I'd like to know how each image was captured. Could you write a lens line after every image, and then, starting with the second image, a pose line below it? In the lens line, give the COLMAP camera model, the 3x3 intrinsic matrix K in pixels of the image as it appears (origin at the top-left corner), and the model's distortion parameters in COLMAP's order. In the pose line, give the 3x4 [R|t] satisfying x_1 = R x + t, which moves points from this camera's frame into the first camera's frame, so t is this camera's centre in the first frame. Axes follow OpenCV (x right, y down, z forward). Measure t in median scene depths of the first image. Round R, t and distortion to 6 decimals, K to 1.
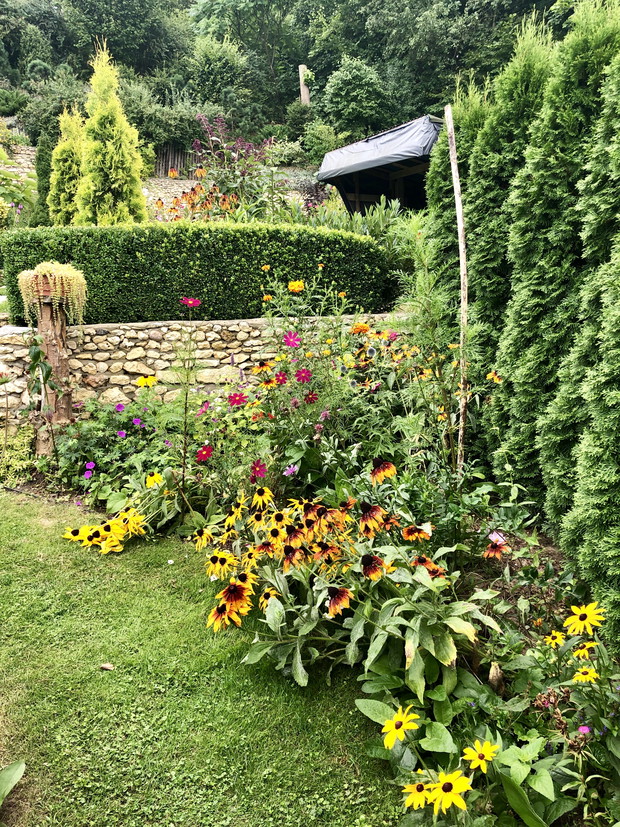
lens RADIAL K [[687.1, 0, 303.4], [0, 687.1, 406.0], [0, 0, 1]] dist [0.062716, -0.062774]
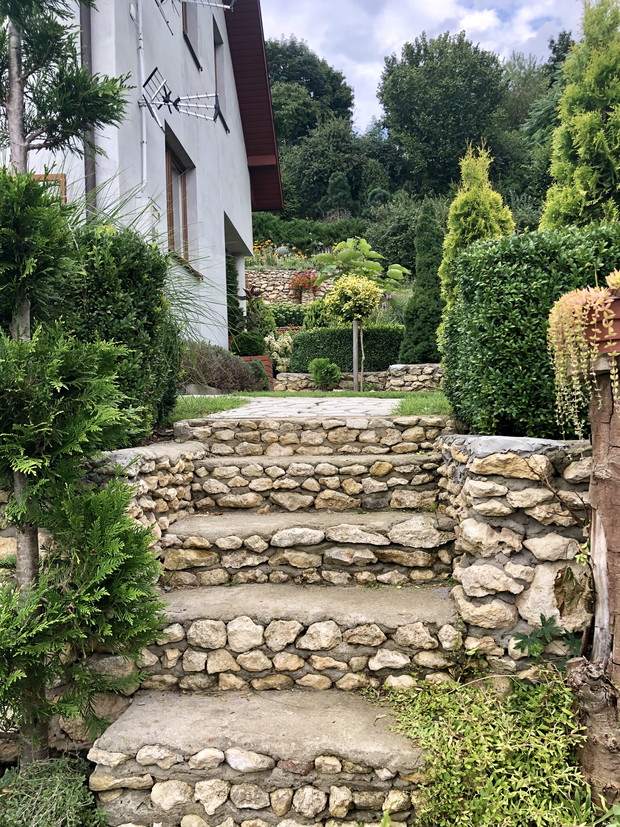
lens RADIAL K [[687.1, 0, 310.5], [0, 687.1, 409.0], [0, 0, 1]] dist [0.062716, -0.062774]
pose [[0.913583, -0.014606, -0.406390, -0.201259], [-0.054586, 0.985906, -0.158147, -0.031900], [0.402972, 0.166664, 0.899909, 0.319050]]
